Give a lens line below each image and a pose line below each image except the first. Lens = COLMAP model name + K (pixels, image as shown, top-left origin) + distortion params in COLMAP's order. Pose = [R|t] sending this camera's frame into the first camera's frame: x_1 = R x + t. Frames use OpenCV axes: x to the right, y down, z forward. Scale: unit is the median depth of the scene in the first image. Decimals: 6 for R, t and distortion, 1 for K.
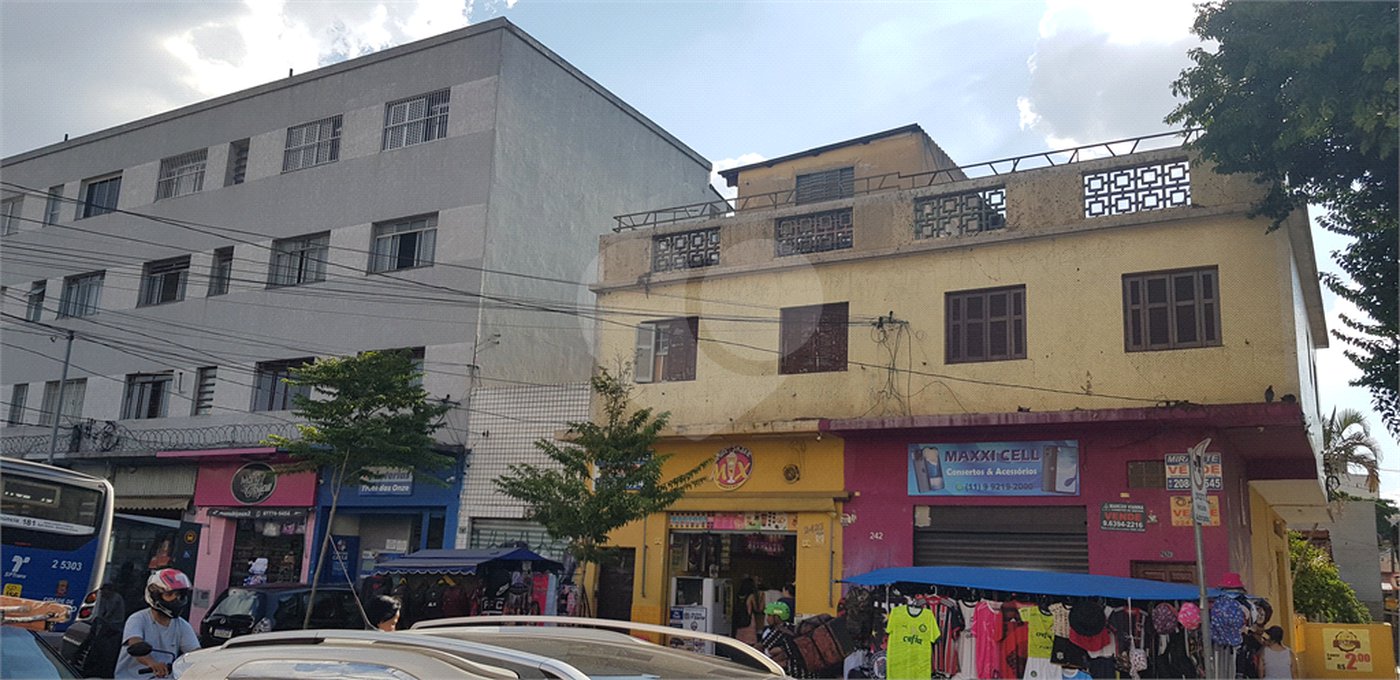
lens RADIAL K [[1140.8, 0, 693.3], [0, 1140.8, 335.7], [0, 0, 1]] dist [0.065895, -0.119545]
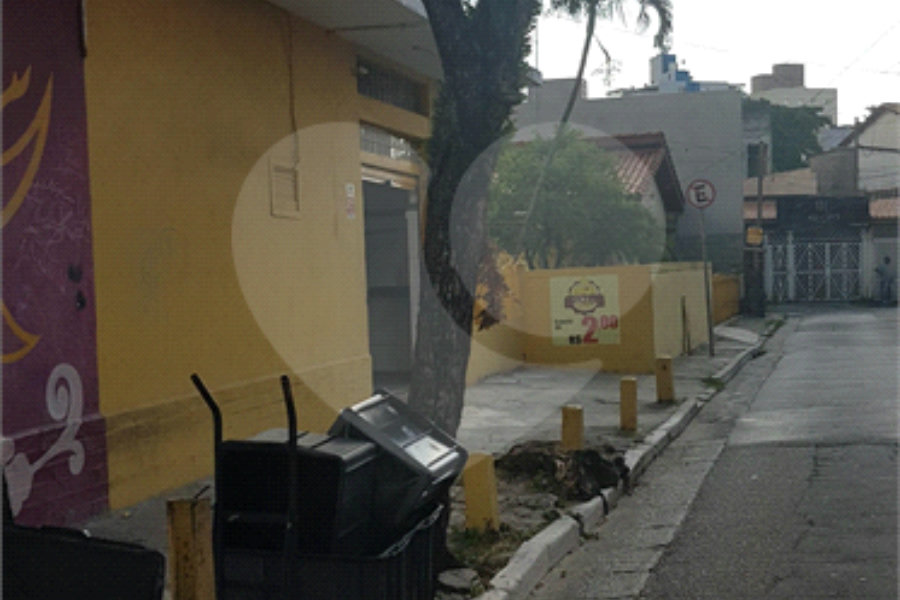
lens RADIAL K [[1494.8, 0, 472.8], [0, 1494.8, 338.3], [0, 0, 1]] dist [0.197156, 0.000000]
pose [[0.956870, -0.082850, 0.278453, 5.809437], [0.008021, 0.965643, 0.259749, 1.698098], [-0.290407, -0.246313, 0.924659, 5.915945]]
